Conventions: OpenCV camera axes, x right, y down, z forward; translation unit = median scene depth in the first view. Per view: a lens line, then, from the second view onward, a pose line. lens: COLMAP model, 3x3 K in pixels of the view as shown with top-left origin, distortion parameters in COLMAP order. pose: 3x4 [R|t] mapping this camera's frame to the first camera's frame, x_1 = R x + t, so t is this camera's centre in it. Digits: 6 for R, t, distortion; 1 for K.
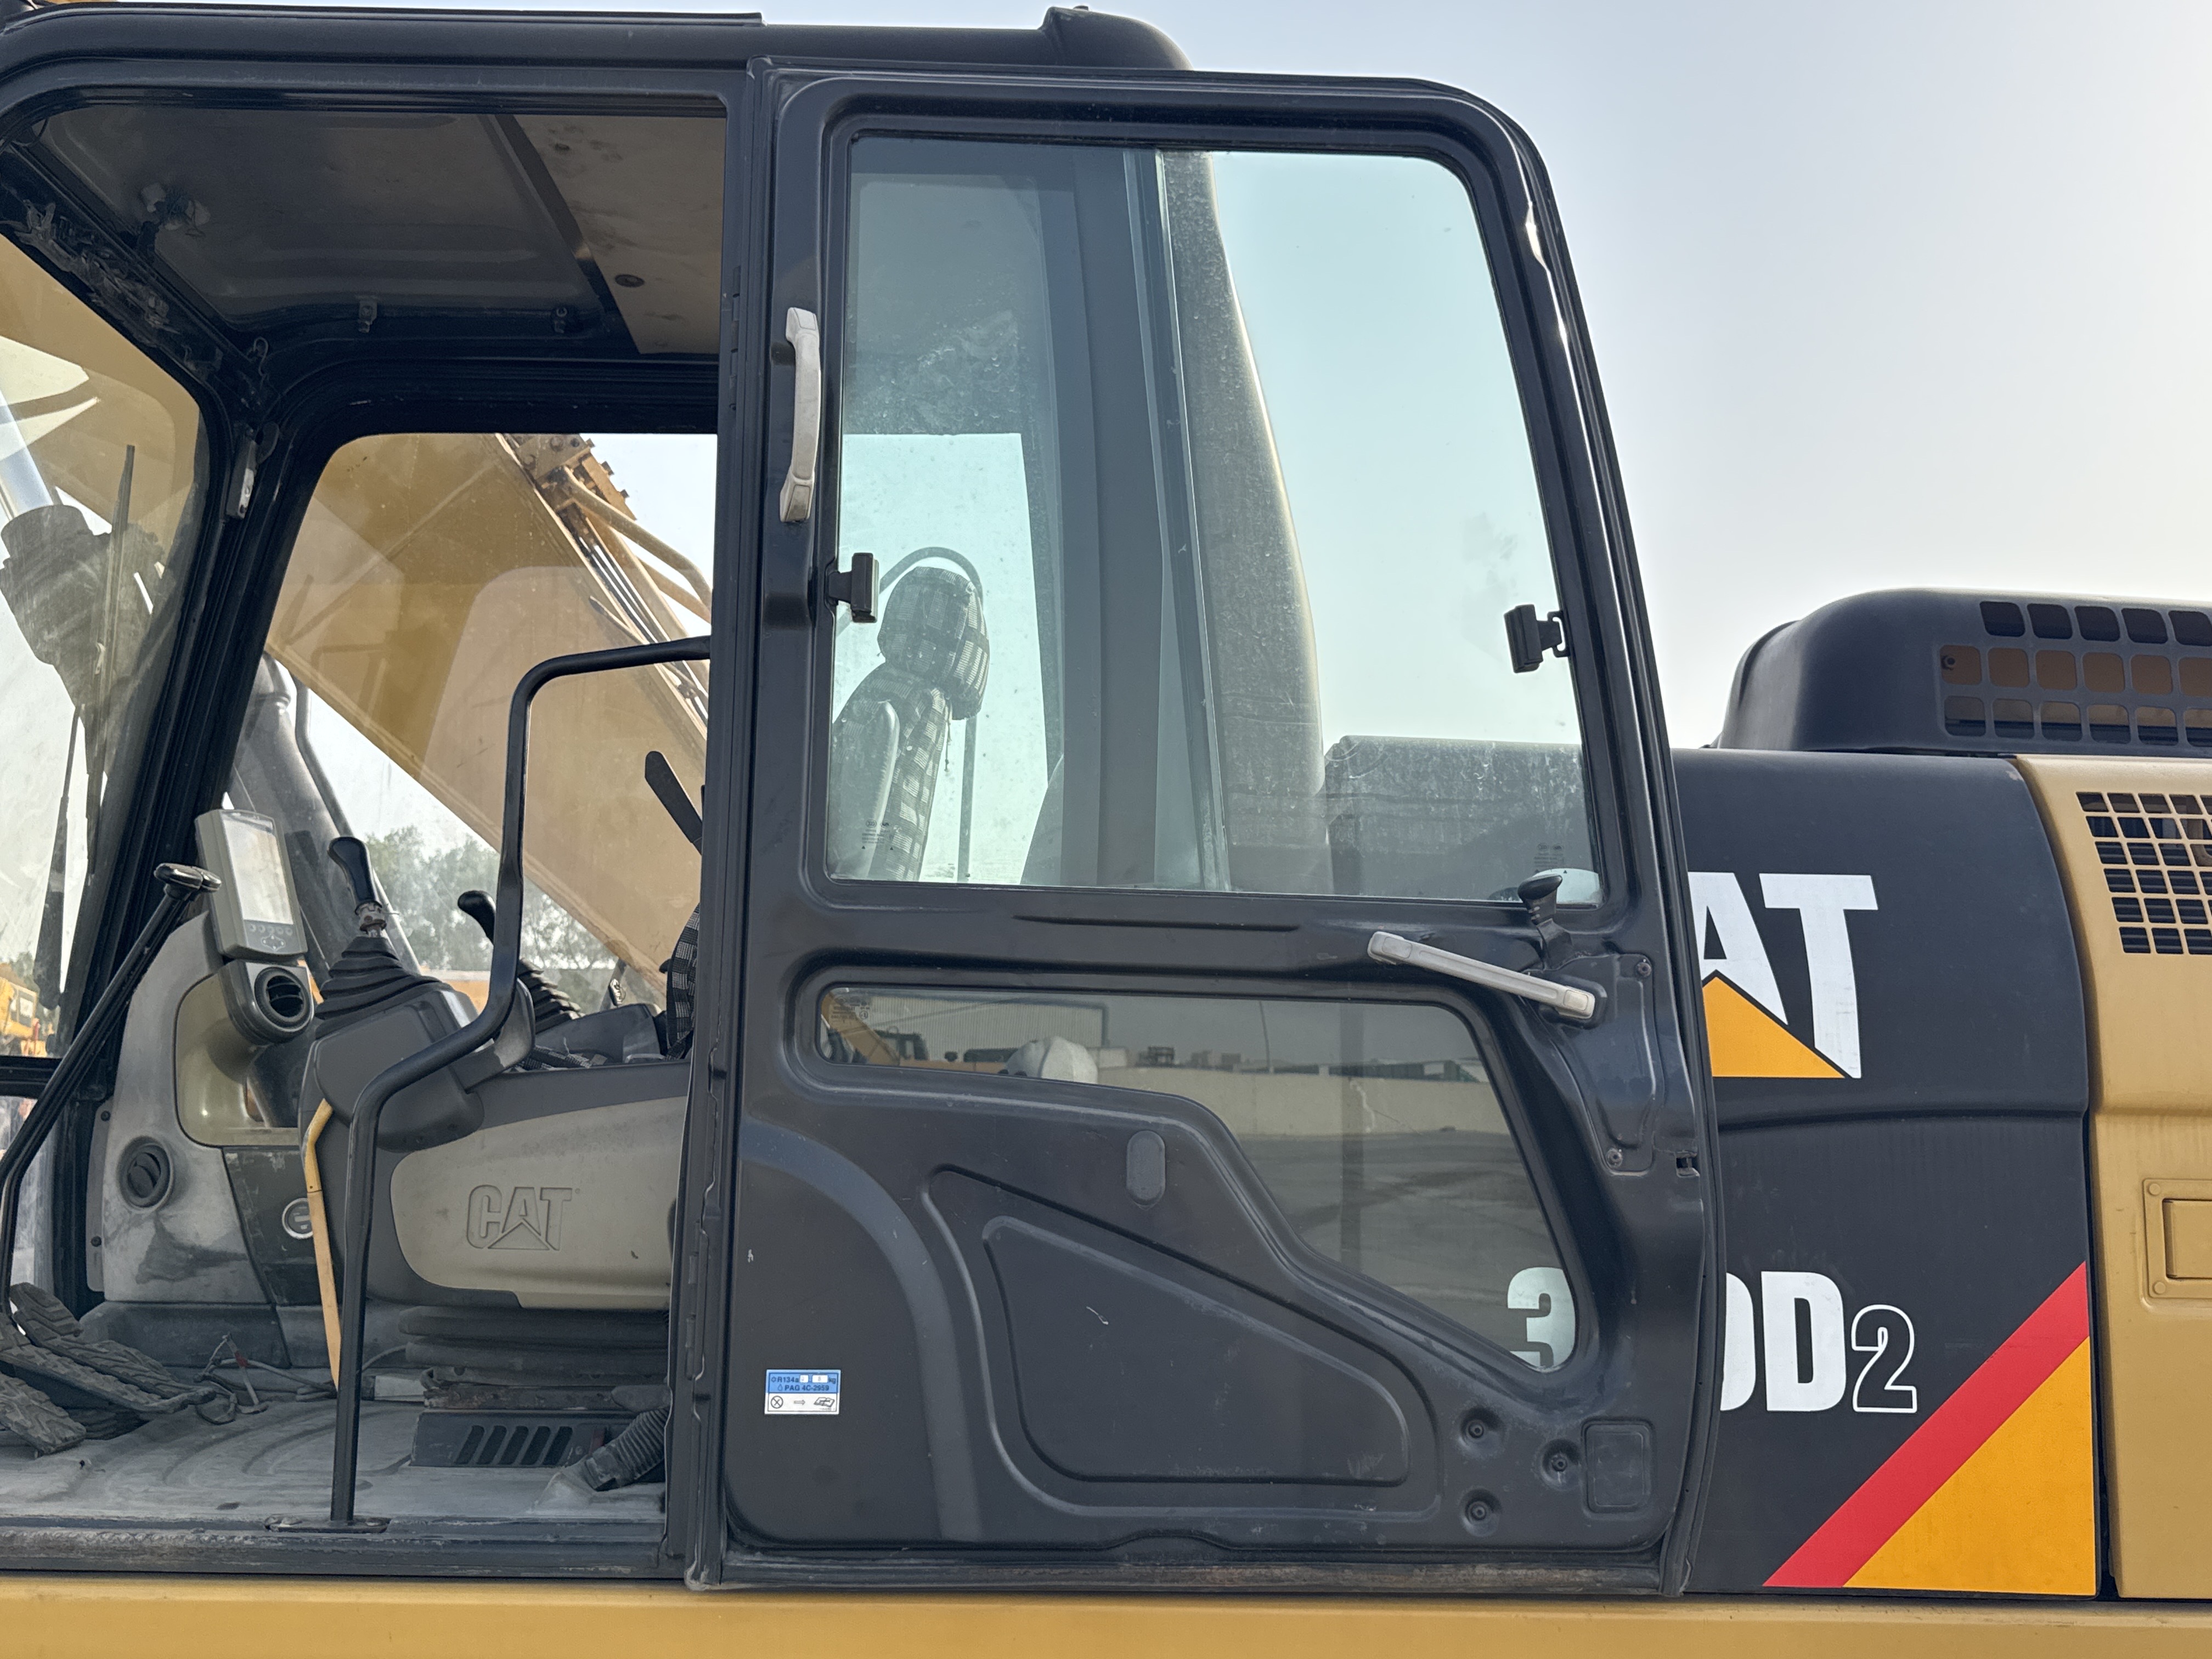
lens RADIAL K [[2017.4, 0, 1098.9], [0, 2017.4, 836.7], [0, 0, 1]] dist [0.000727, 0.000000]
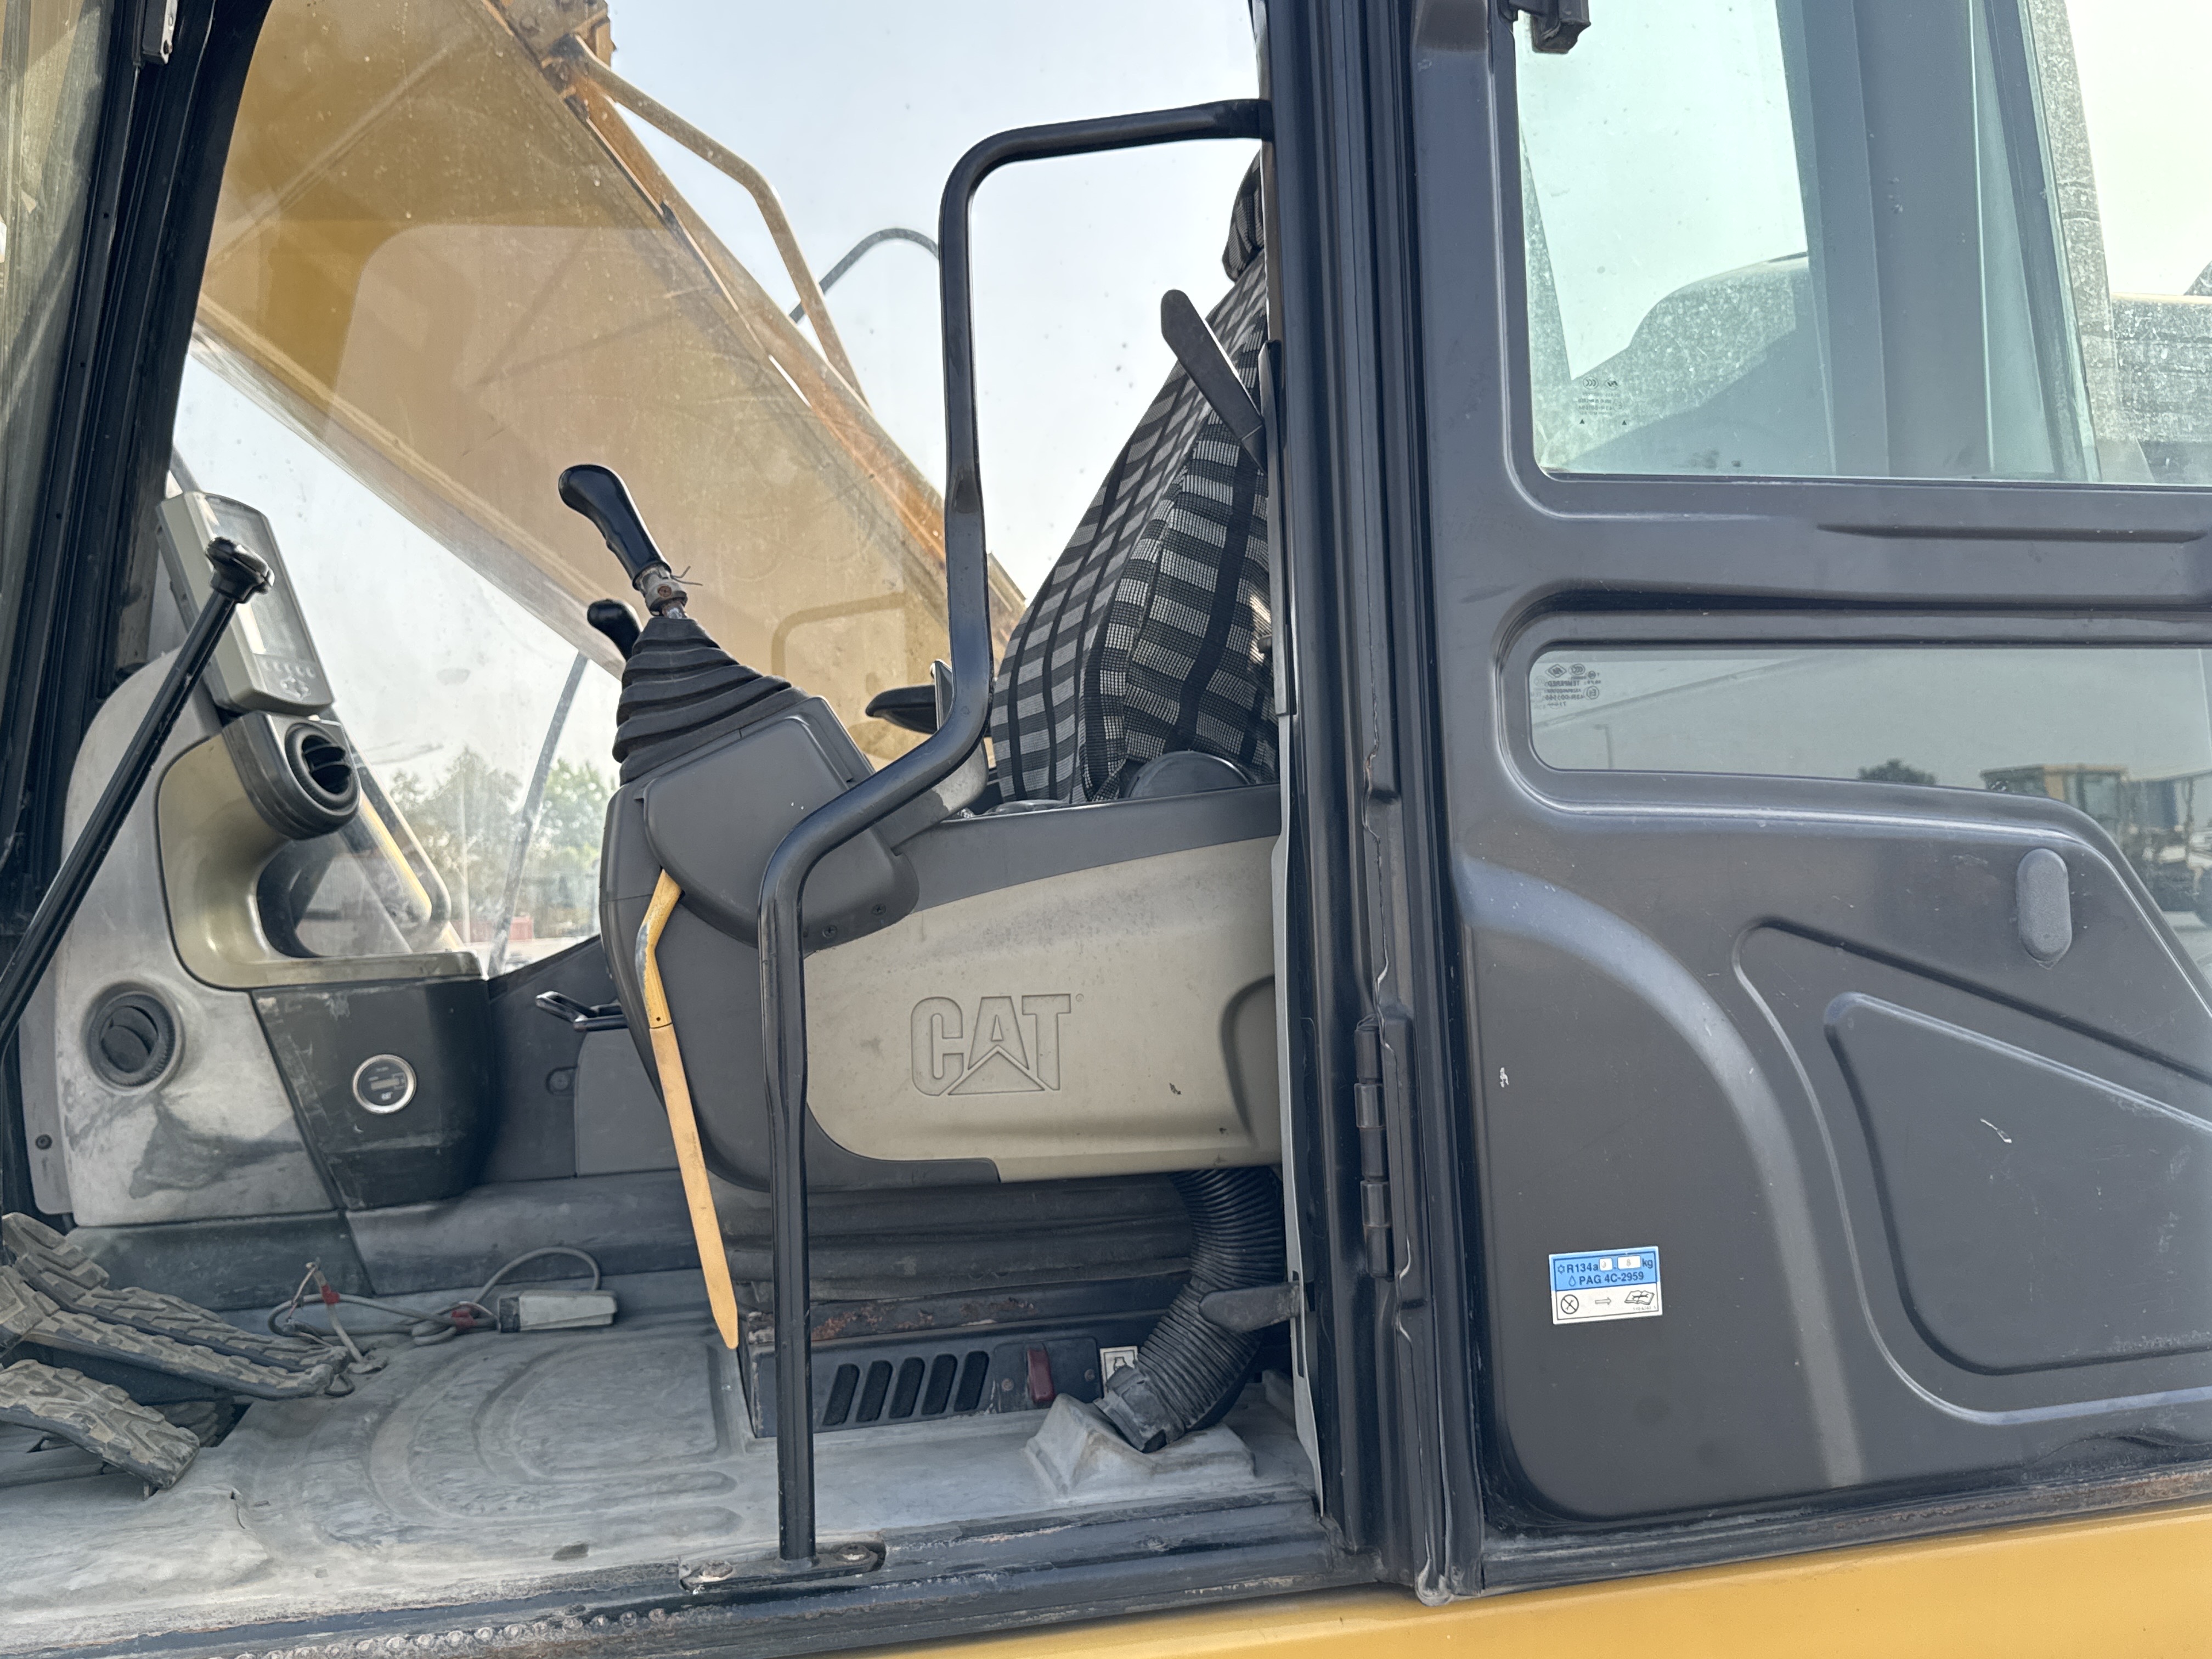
lens RADIAL K [[1951.6, 0, 1101.4], [0, 1951.6, 830.8], [0, 0, 1]] dist [0.079907, -0.127822]
pose [[0.980620, -0.051502, 0.189029, -0.362841], [0.035153, 0.995425, 0.088847, 0.068156], [-0.192740, -0.080481, 0.977944, 0.395132]]
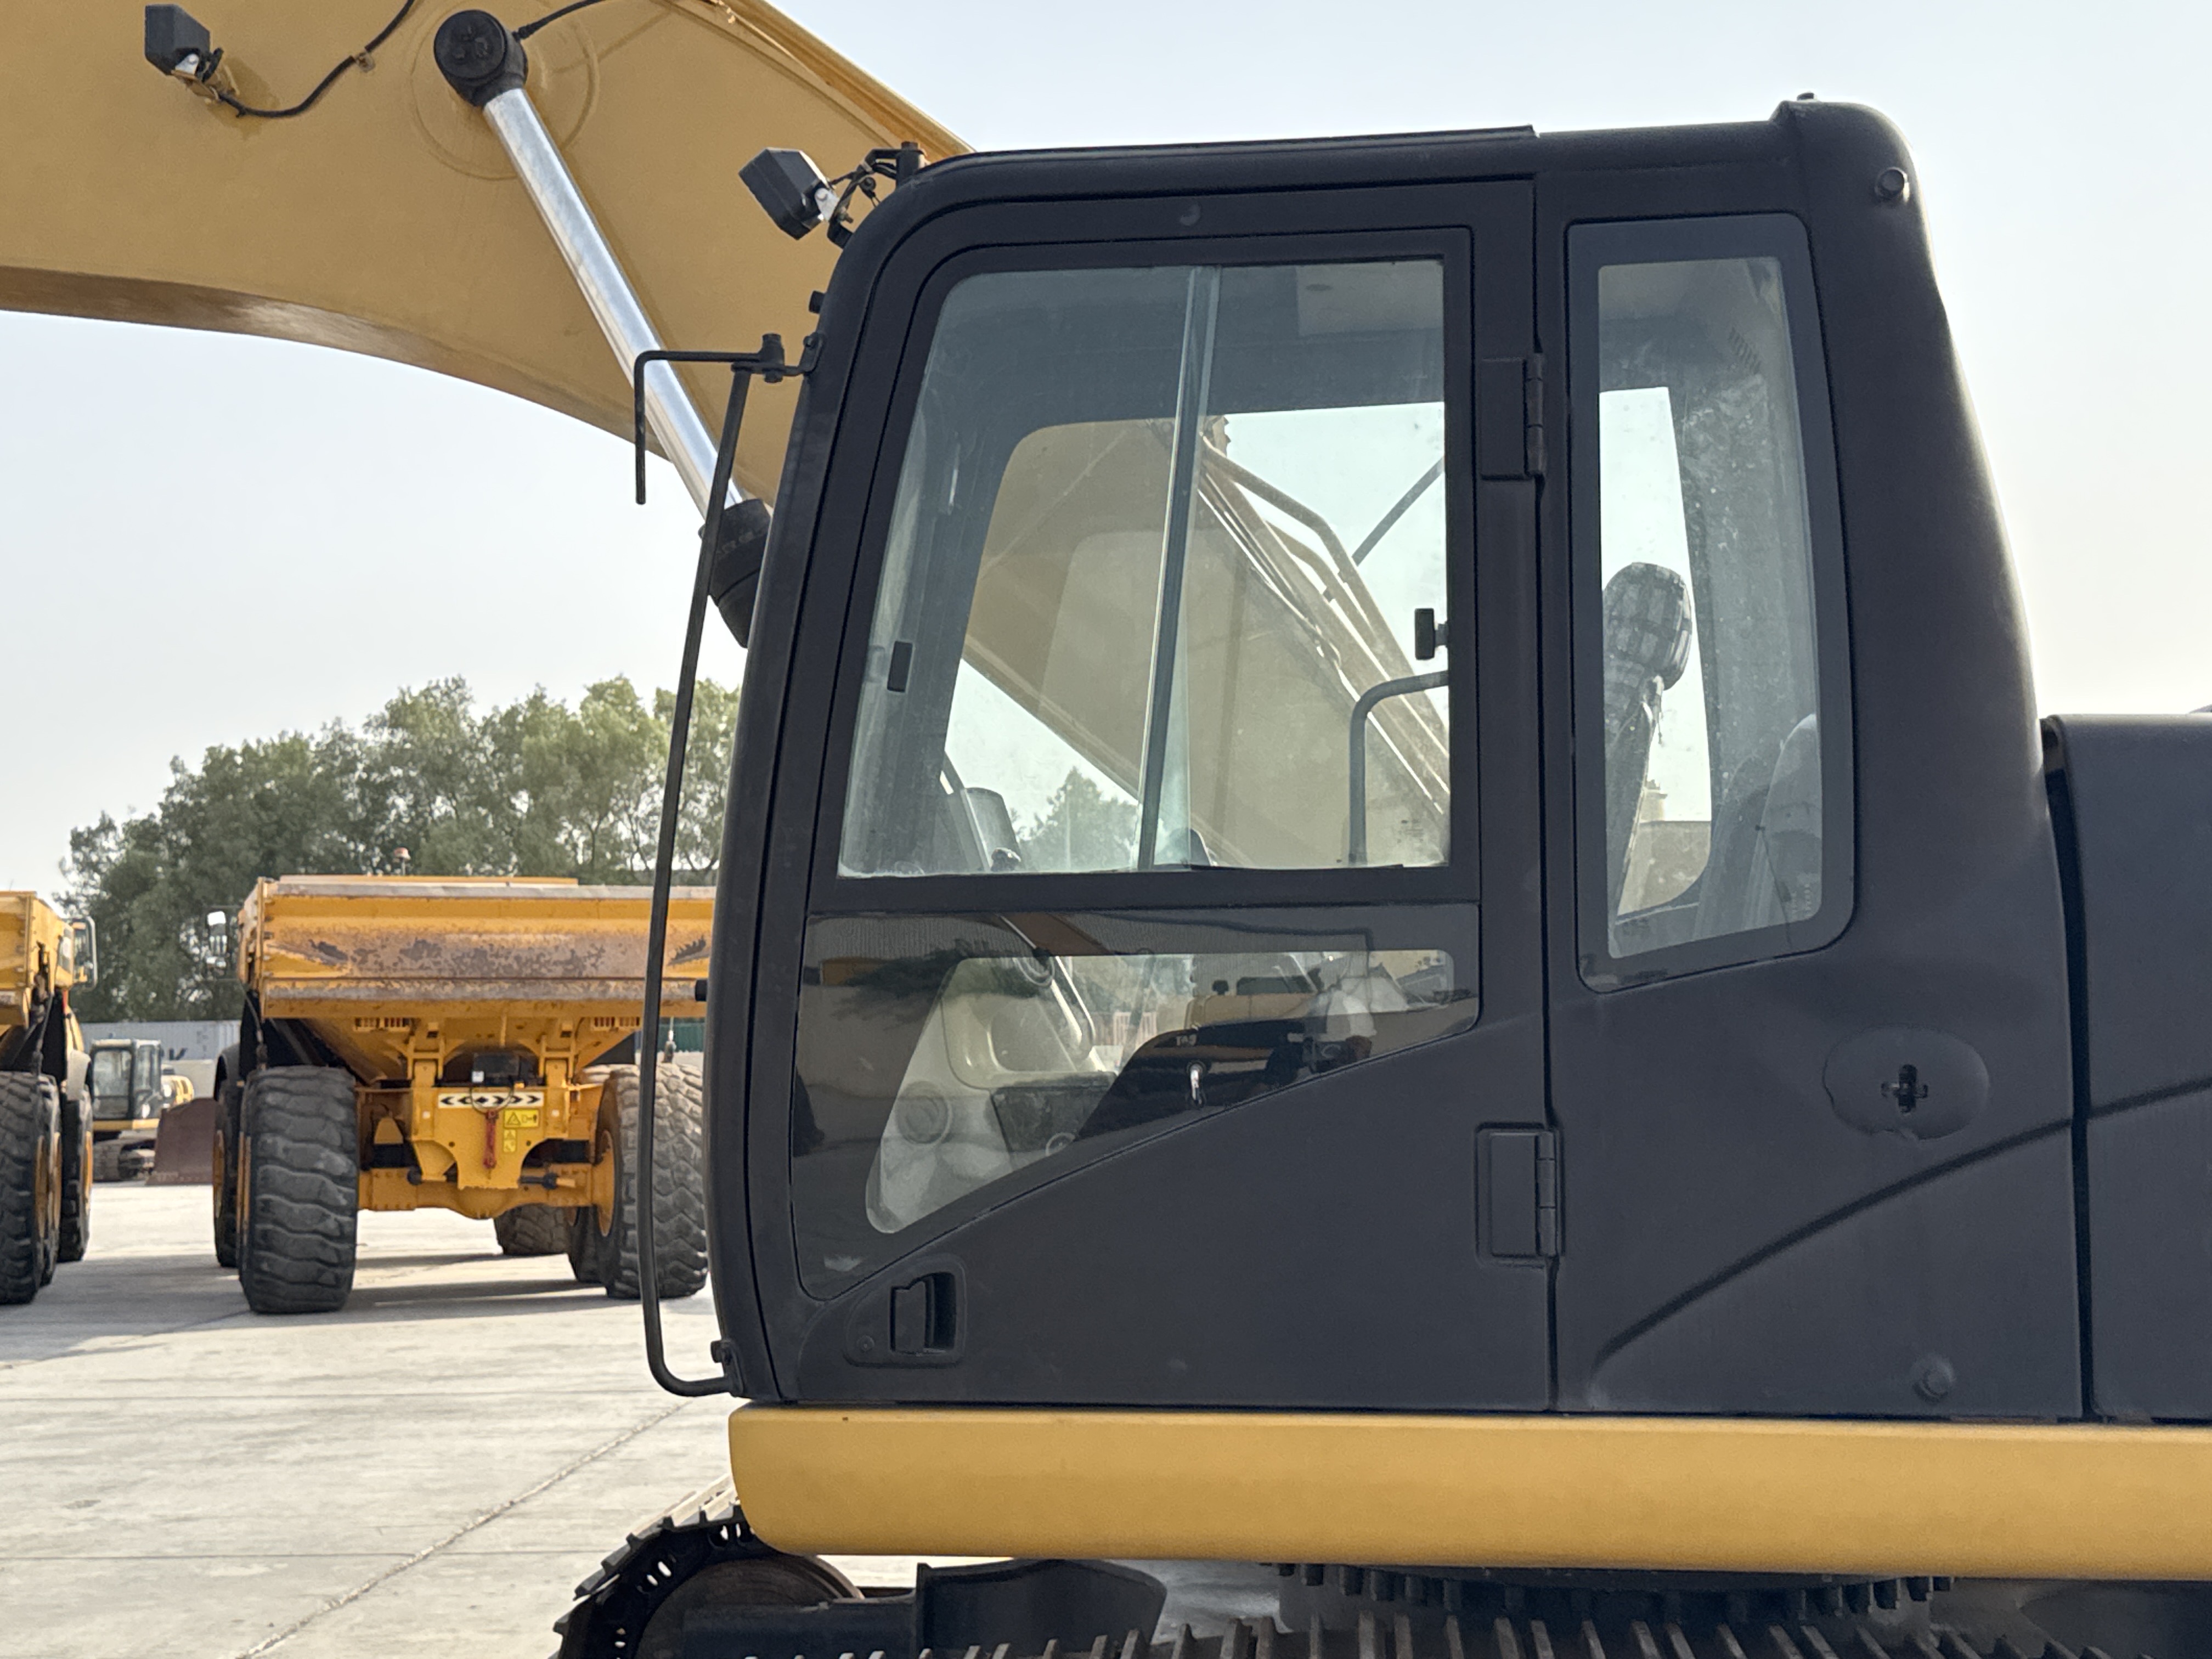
lens RADIAL K [[2926.7, 0, 1050.0], [0, 2926.7, 804.4], [0, 0, 1]] dist [0.078131, 0.000000]
pose [[0.991294, -0.031405, -0.127867, -0.245836], [0.037599, 0.998219, 0.046319, -0.103606], [0.126184, -0.050723, 0.990709, -0.794165]]
